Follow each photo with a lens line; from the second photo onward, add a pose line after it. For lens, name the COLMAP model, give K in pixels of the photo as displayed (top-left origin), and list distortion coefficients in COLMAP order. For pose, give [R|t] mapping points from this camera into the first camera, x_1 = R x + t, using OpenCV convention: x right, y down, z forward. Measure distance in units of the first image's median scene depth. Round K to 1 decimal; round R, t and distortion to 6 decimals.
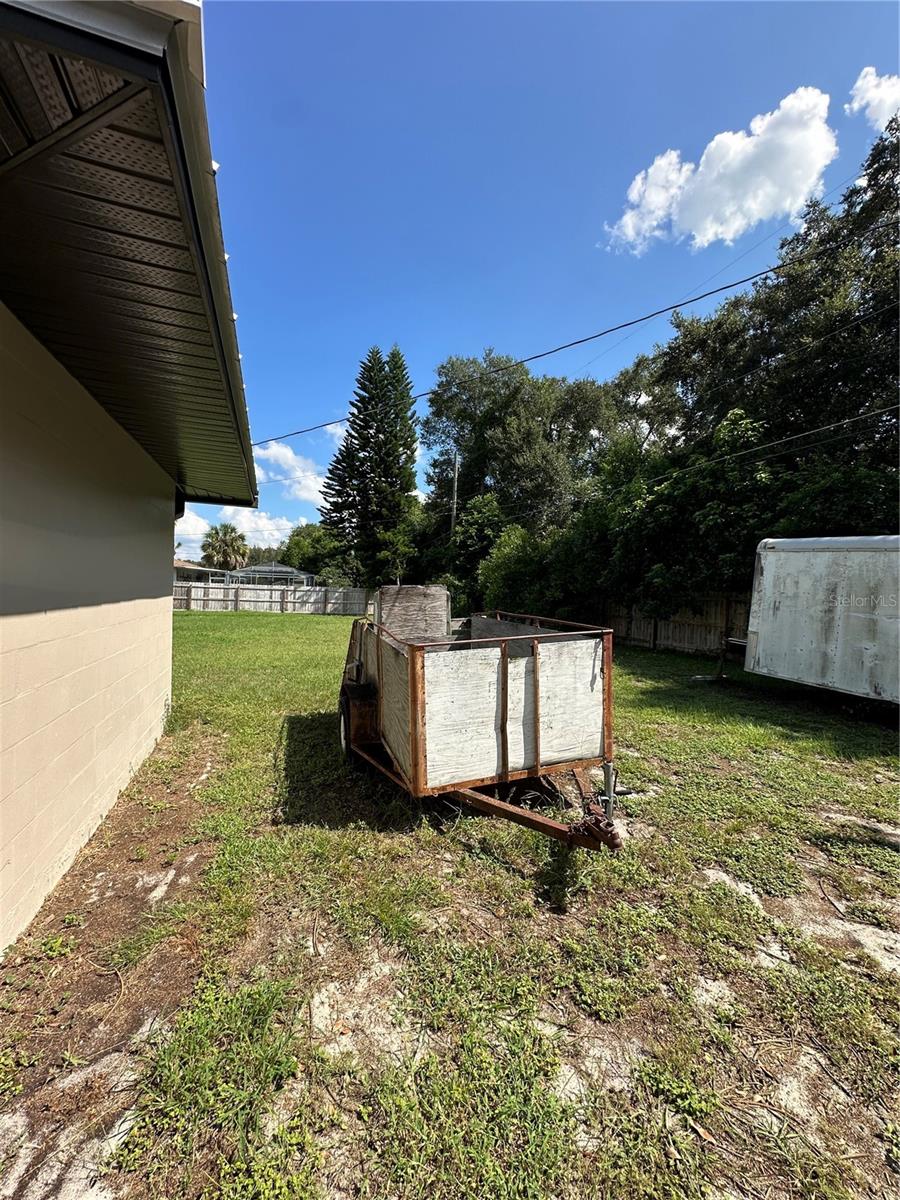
lens RADIAL K [[479.9, 0, 447.7], [0, 479.9, 603.0], [0, 0, 1]] dist [-0.003772, 0.001479]
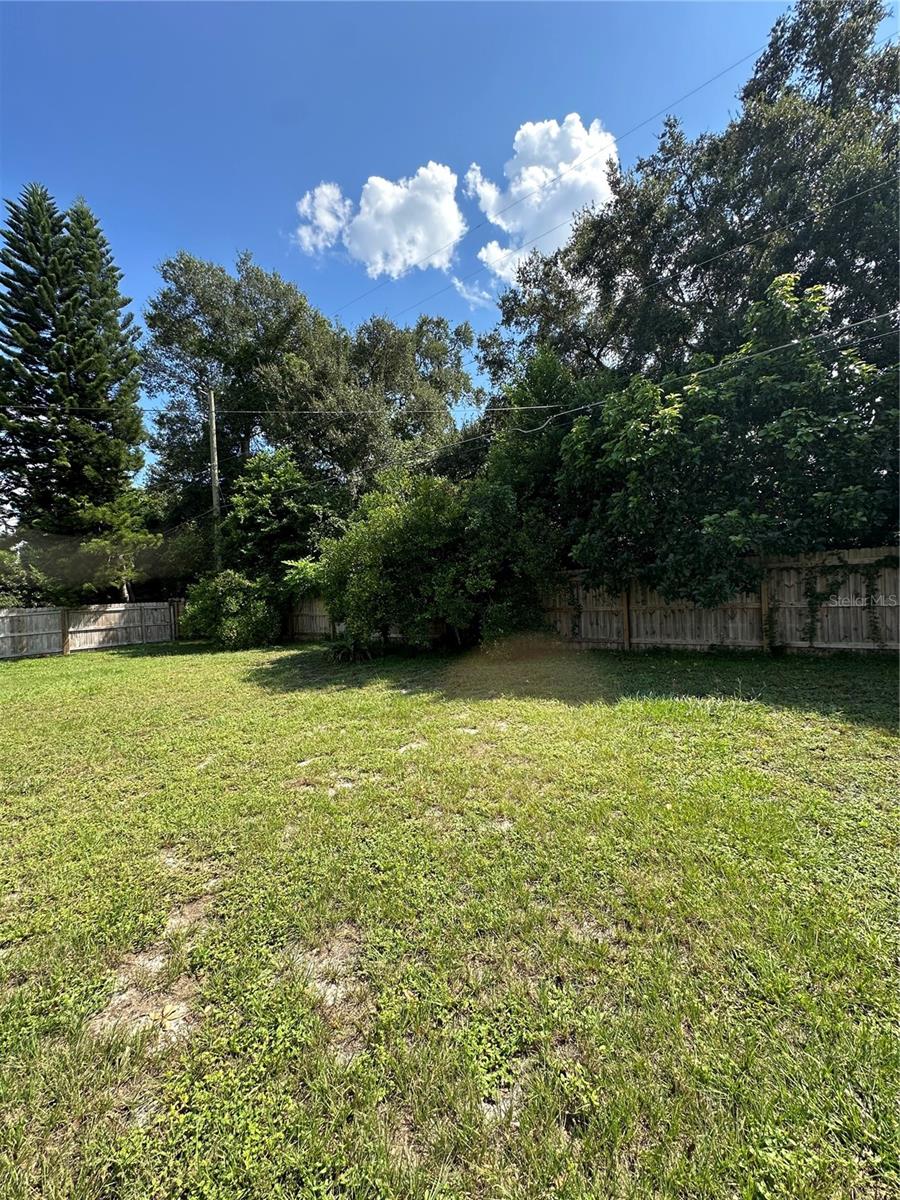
lens RADIAL K [[479.9, 0, 448.6], [0, 479.9, 598.5], [0, 0, 1]] dist [-0.003772, 0.001479]
pose [[0.854850, -0.086603, 0.511597, -0.065267], [0.092034, 0.995646, 0.014758, -0.005789], [-0.510648, 0.034469, 0.859099, 0.266916]]
